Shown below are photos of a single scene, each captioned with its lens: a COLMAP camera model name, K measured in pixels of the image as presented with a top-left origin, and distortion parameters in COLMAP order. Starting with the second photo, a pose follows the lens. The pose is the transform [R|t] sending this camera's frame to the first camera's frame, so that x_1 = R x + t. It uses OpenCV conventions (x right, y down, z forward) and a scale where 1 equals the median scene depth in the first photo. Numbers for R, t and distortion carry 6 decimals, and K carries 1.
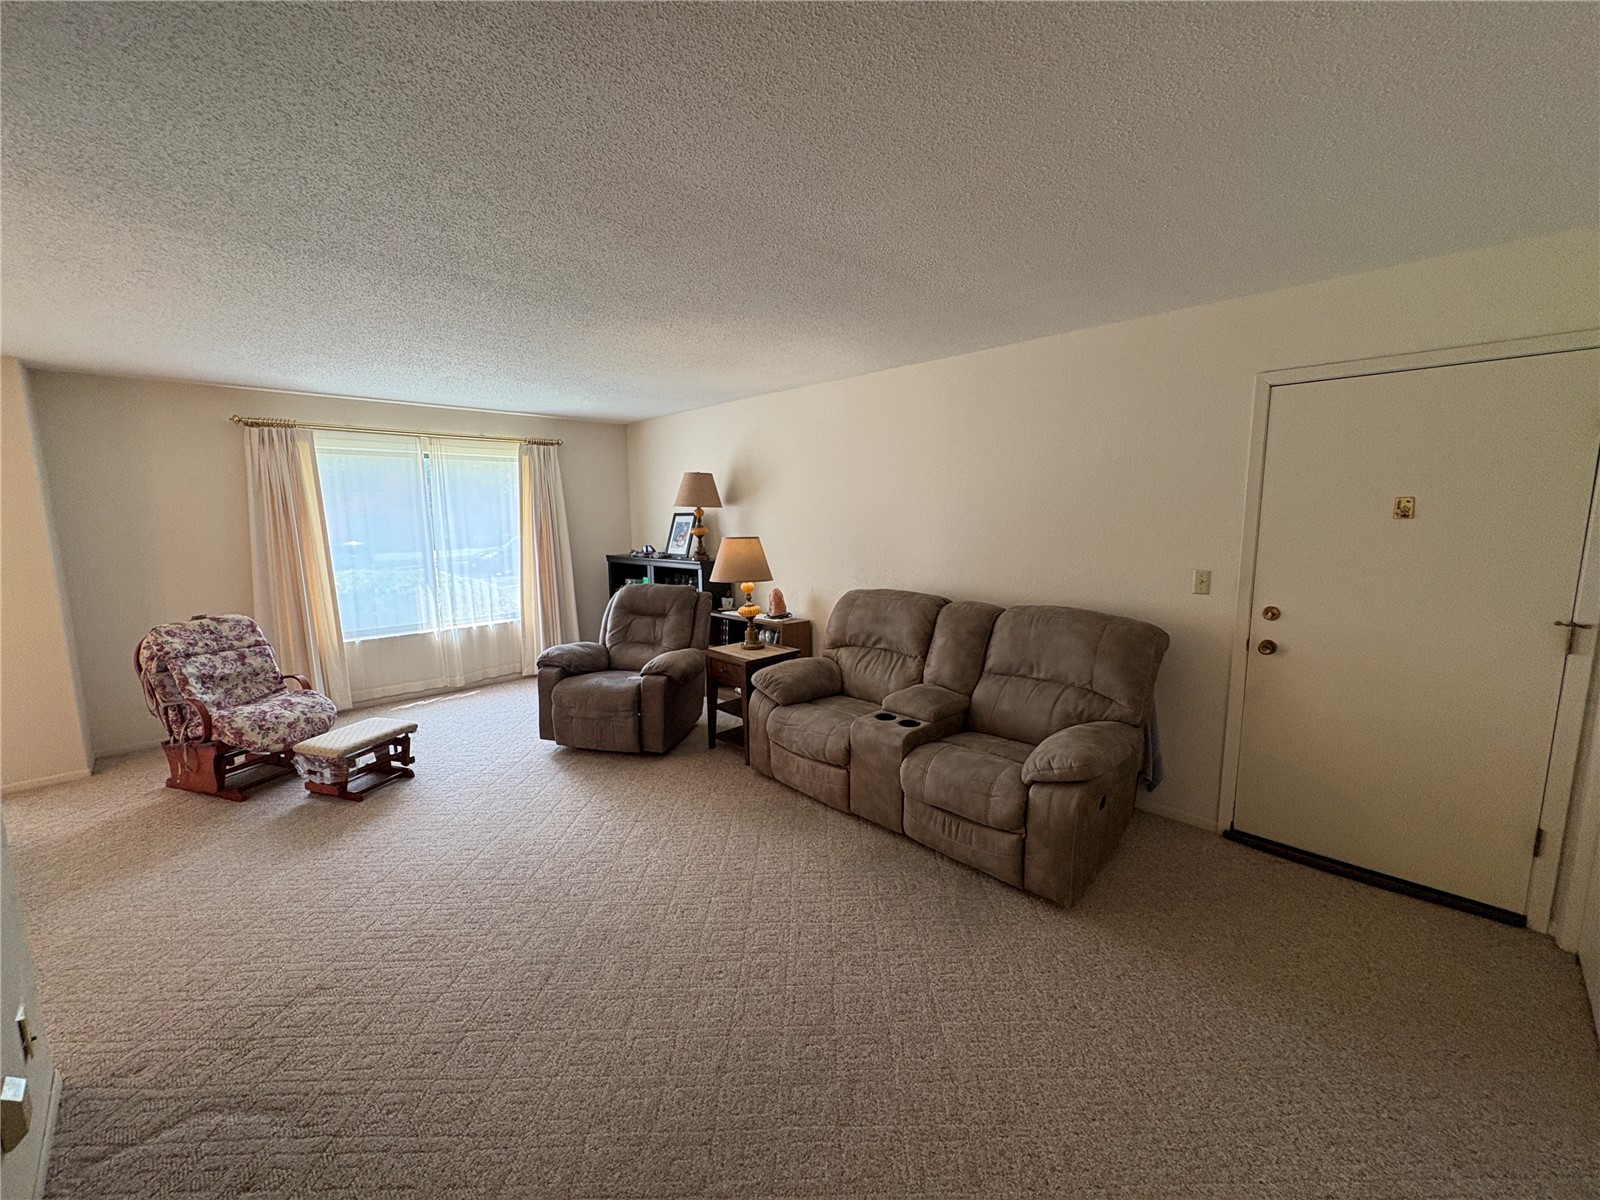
lens RADIAL K [[642.3, 0, 805.0], [0, 642.3, 600.8], [0, 0, 1]] dist [-0.000863, -0.000065]
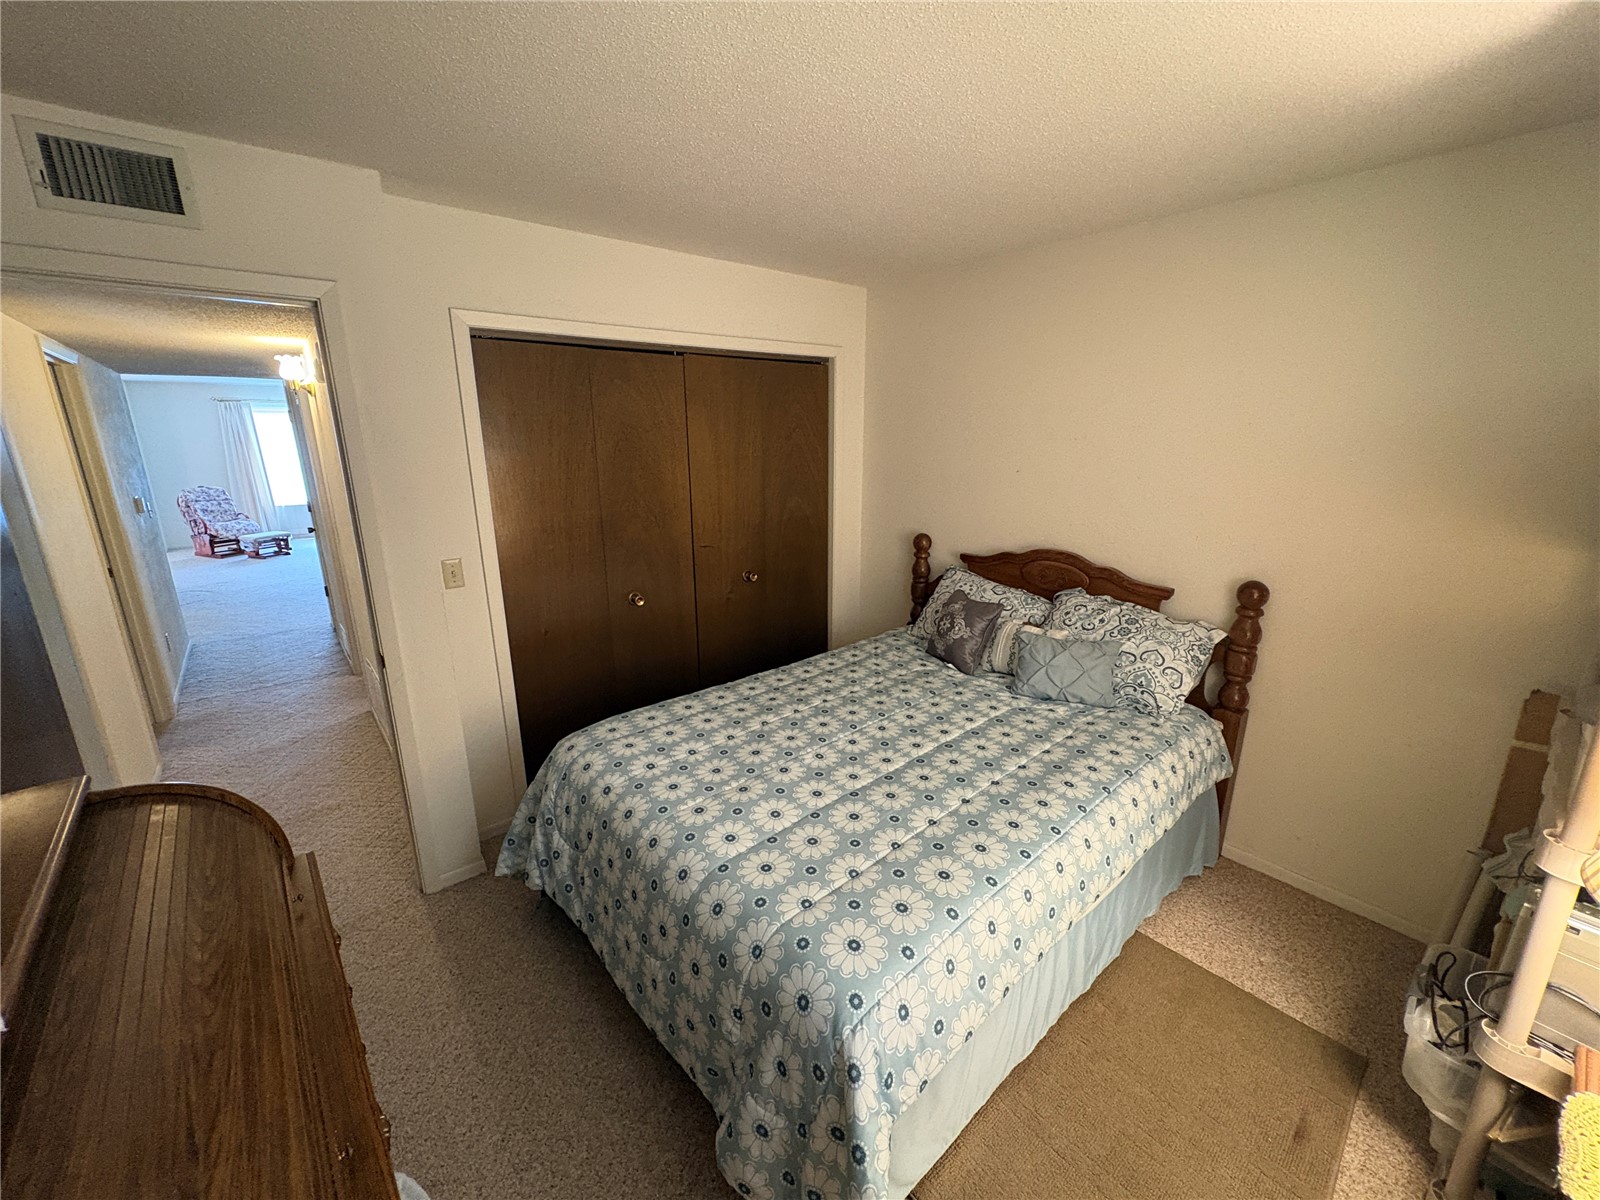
lens RADIAL K [[642.3, 0, 795.7], [0, 642.3, 599.2], [0, 0, 1]] dist [-0.000863, -0.000065]
pose [[0.997740, 0.022525, -0.063308, 1.572100], [-0.014896, 0.992843, 0.118495, 0.136123], [0.065524, -0.117285, 0.990934, -1.404601]]
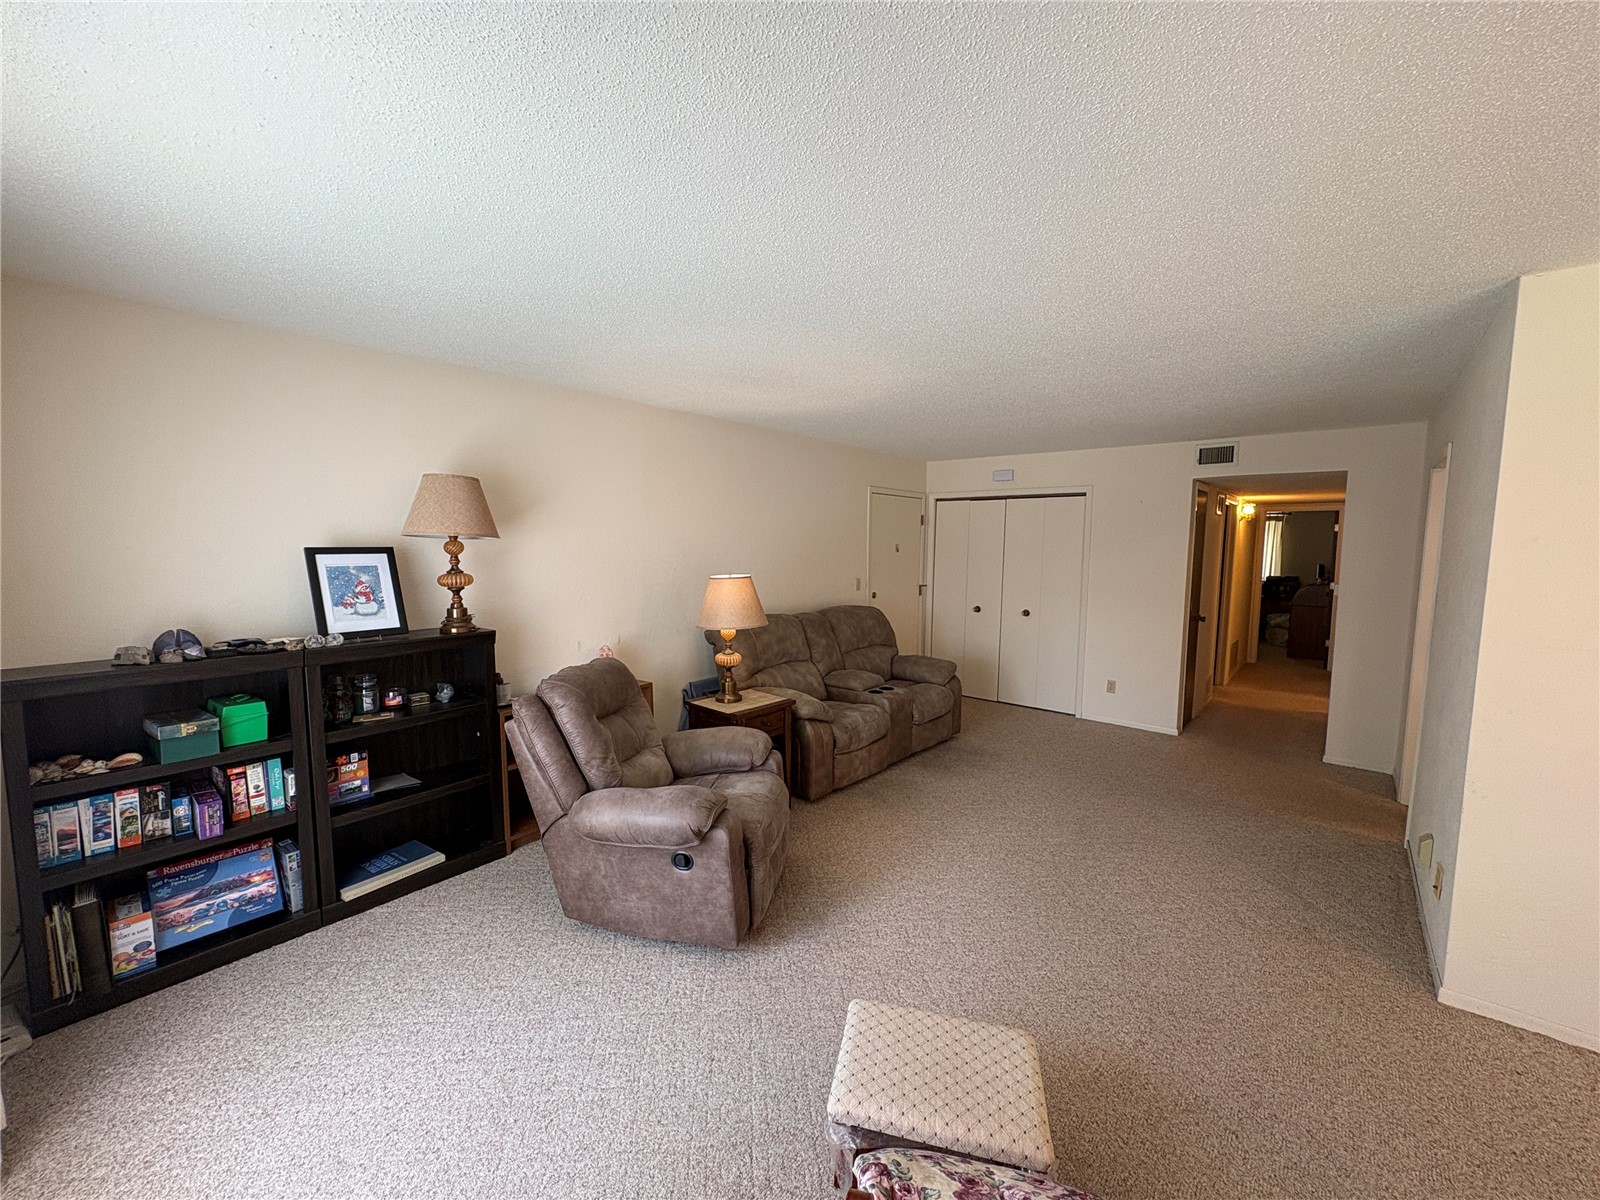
lens RADIAL K [[642.3, 0, 799.6], [0, 642.3, 608.5], [0, 0, 1]] dist [-0.000863, -0.000065]
pose [[-0.100496, -0.087619, 0.991072, -1.021331], [0.135775, 0.985588, 0.100902, -0.136889], [-0.985630, 0.144703, -0.087151, 1.033413]]
